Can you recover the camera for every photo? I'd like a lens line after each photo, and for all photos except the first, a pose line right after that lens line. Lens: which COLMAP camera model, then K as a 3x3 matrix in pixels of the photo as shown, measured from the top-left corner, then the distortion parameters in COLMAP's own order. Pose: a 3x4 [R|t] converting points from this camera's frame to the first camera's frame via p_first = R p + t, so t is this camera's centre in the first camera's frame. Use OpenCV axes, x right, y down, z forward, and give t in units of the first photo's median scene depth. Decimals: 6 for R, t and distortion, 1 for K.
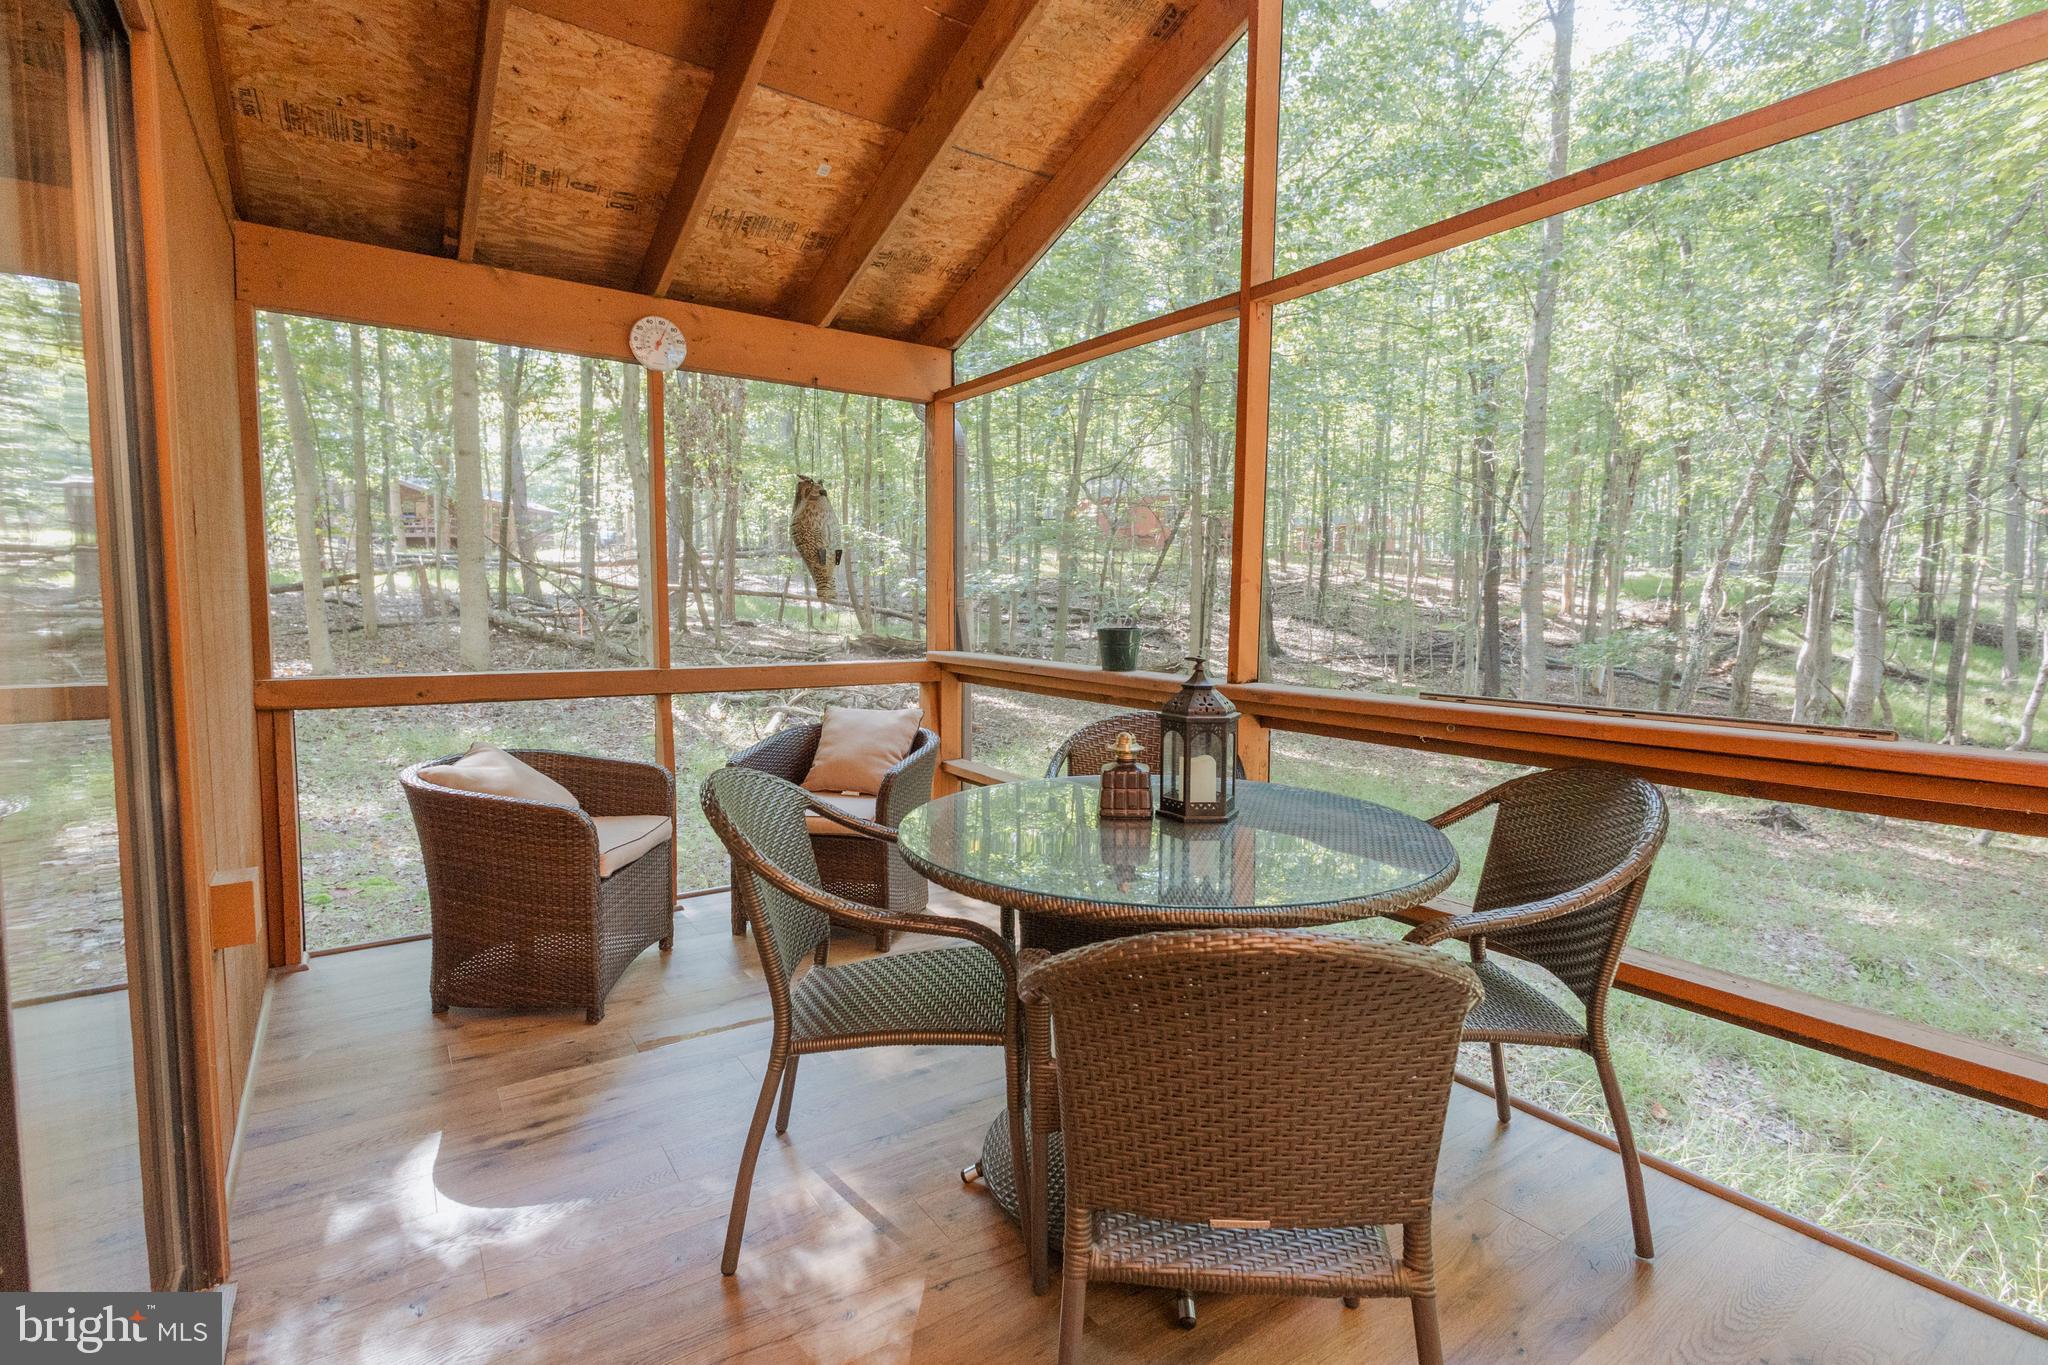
lens RADIAL K [[968.1, 0, 1024.0], [0, 968.1, 682.5], [0, 0, 1]] dist [0.016046, -0.005912]
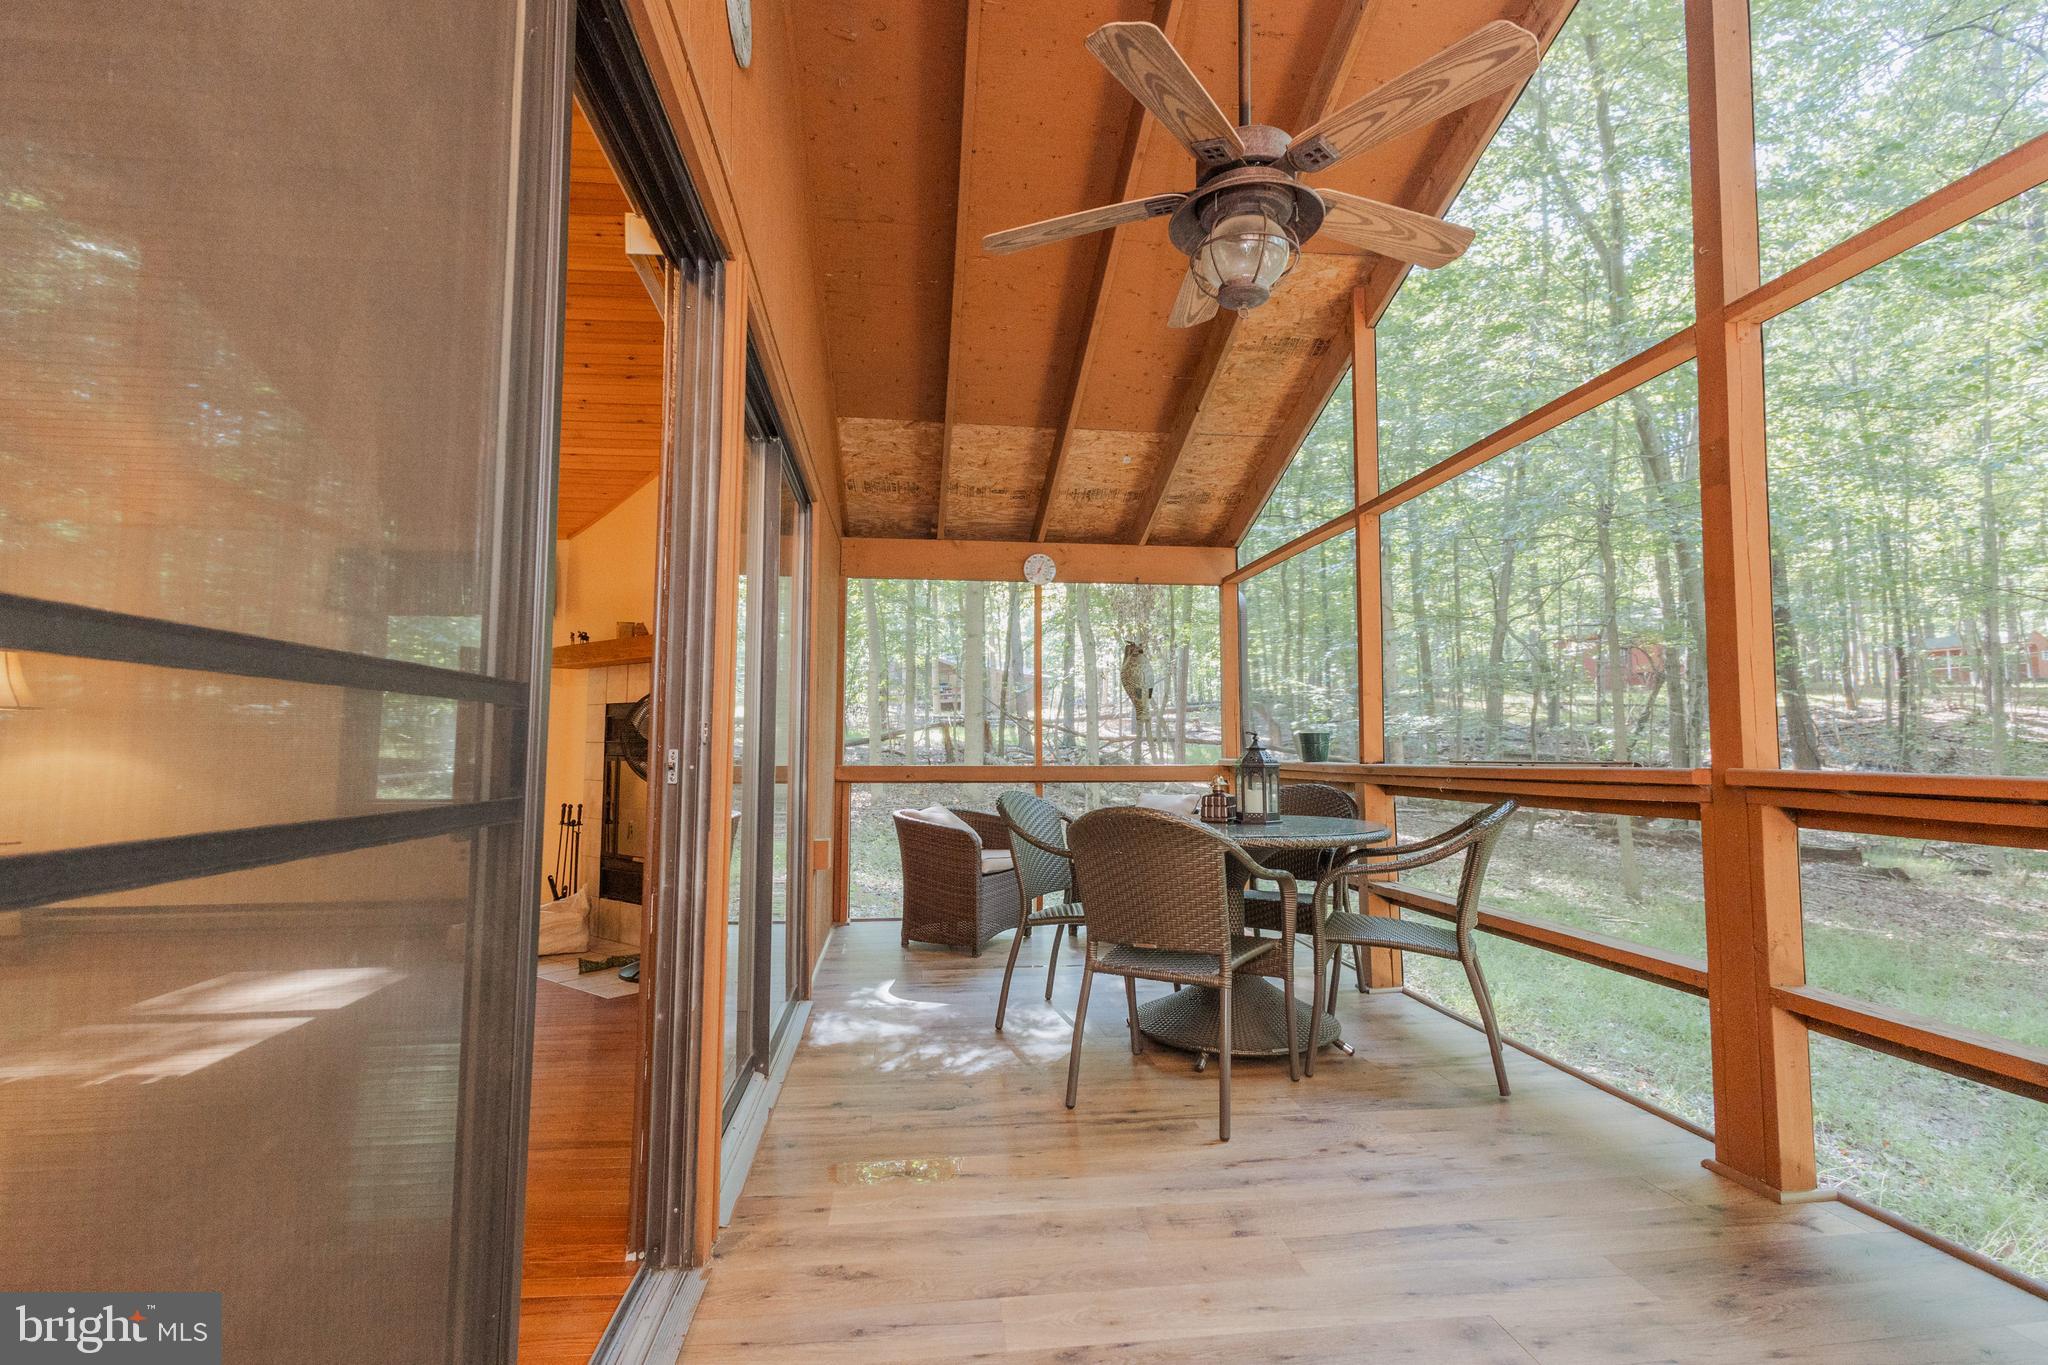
lens RADIAL K [[968.1, 0, 1024.0], [0, 968.1, 682.5], [0, 0, 1]] dist [0.016046, -0.005912]
pose [[0.886122, -0.043093, -0.461444, 0.354700], [-0.030395, 0.988120, -0.150646, 0.093341], [0.462454, 0.147516, 0.874286, -0.432517]]
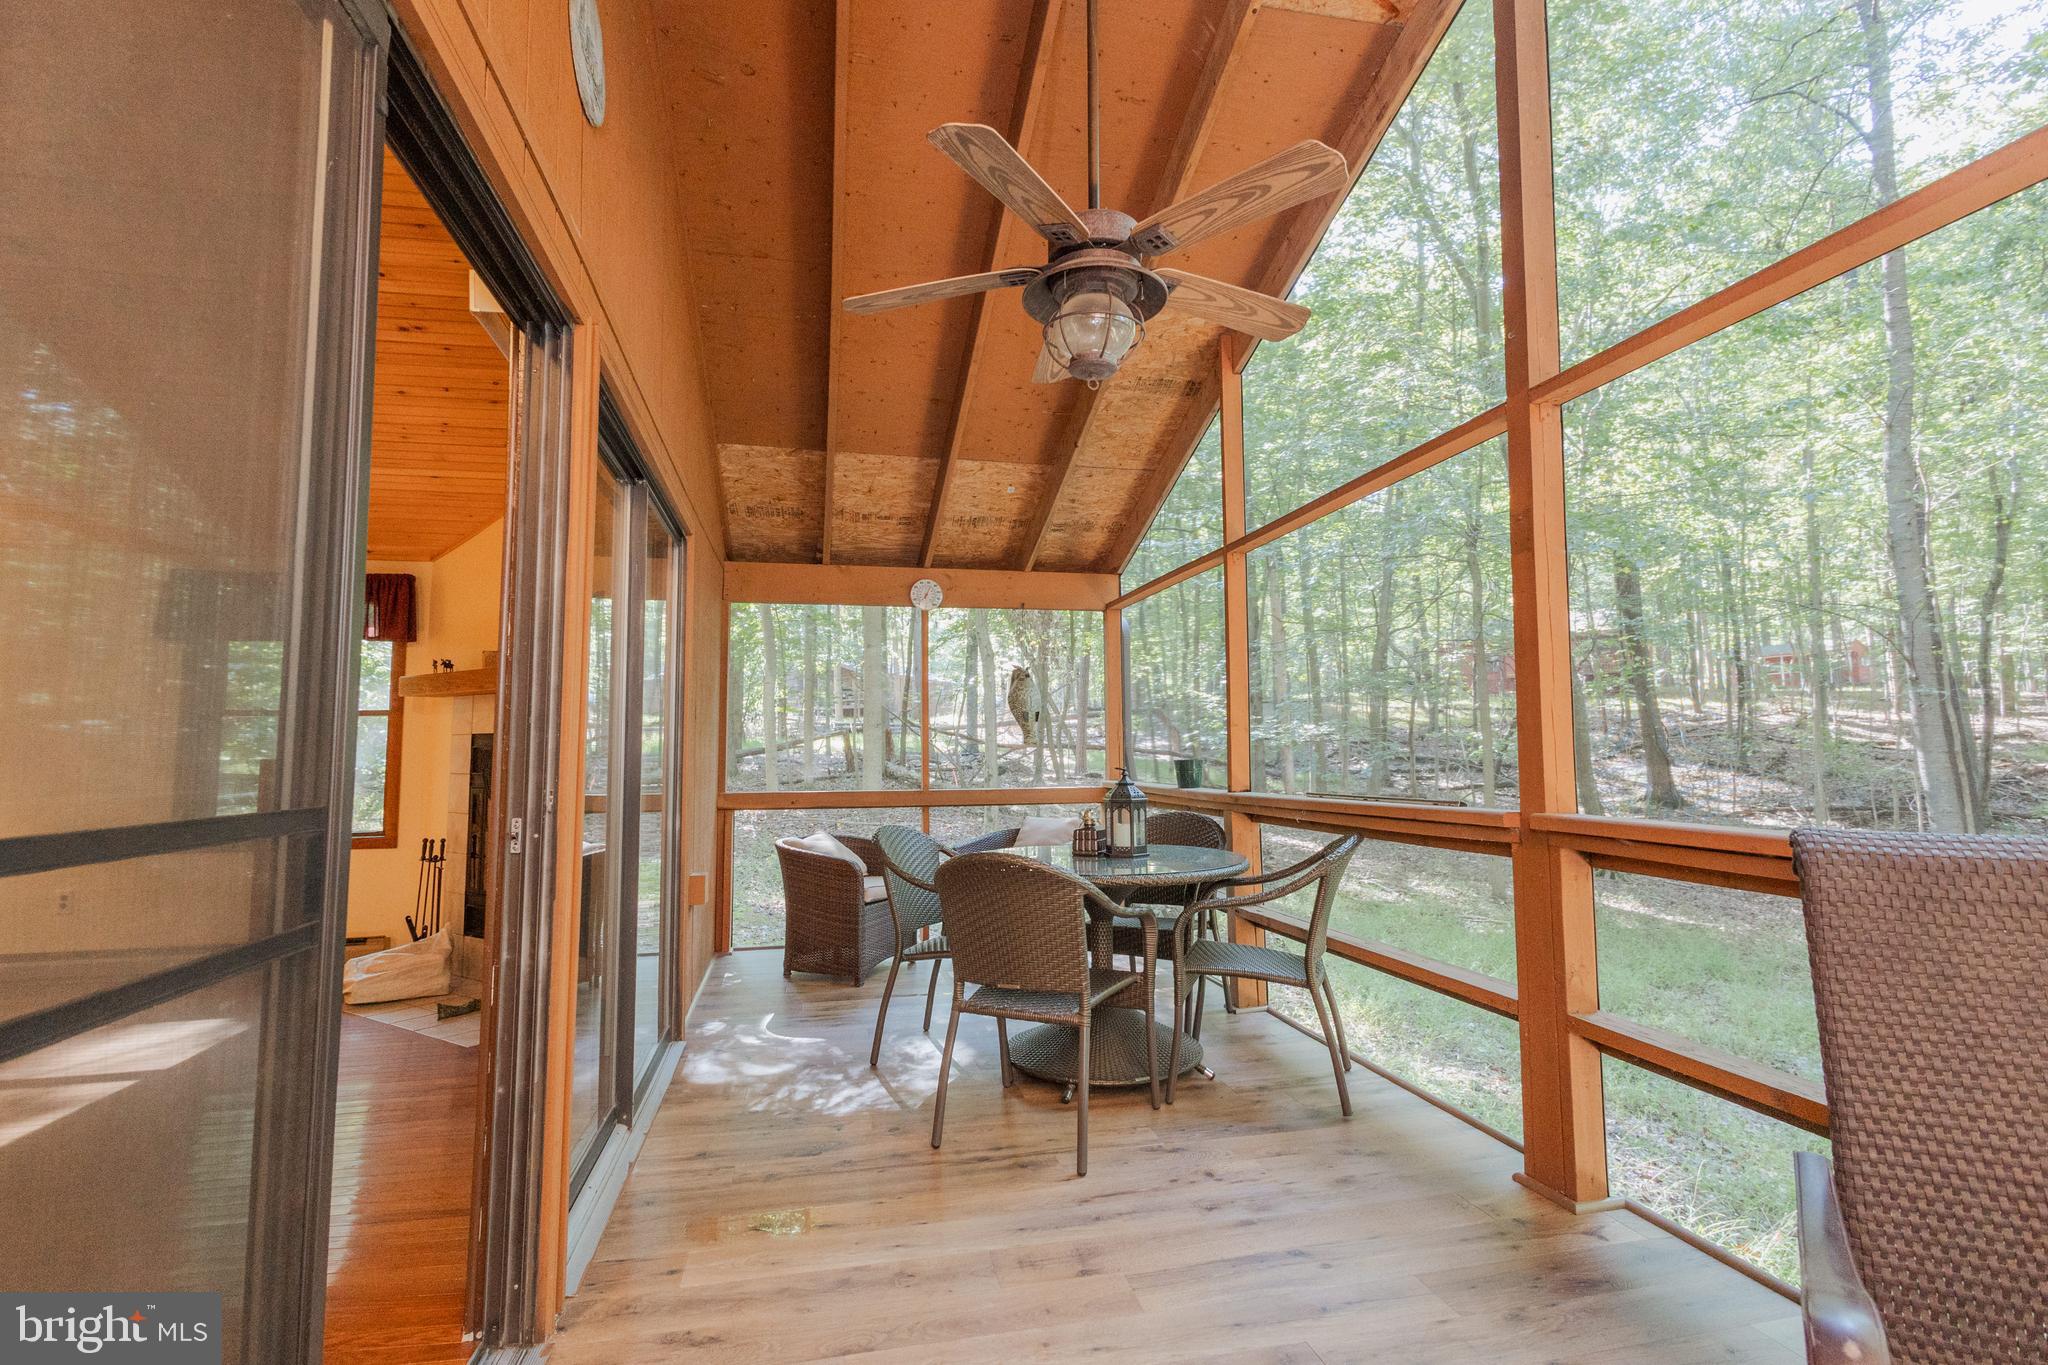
lens RADIAL K [[970.3, 0, 1021.1], [0, 970.3, 680.0], [0, 0, 1]] dist [0.009330, -0.000174]
pose [[0.925196, -0.046568, -0.376623, 0.395514], [-0.014643, 0.987322, -0.158050, 0.058766], [0.379208, 0.151742, 0.912784, -0.440845]]
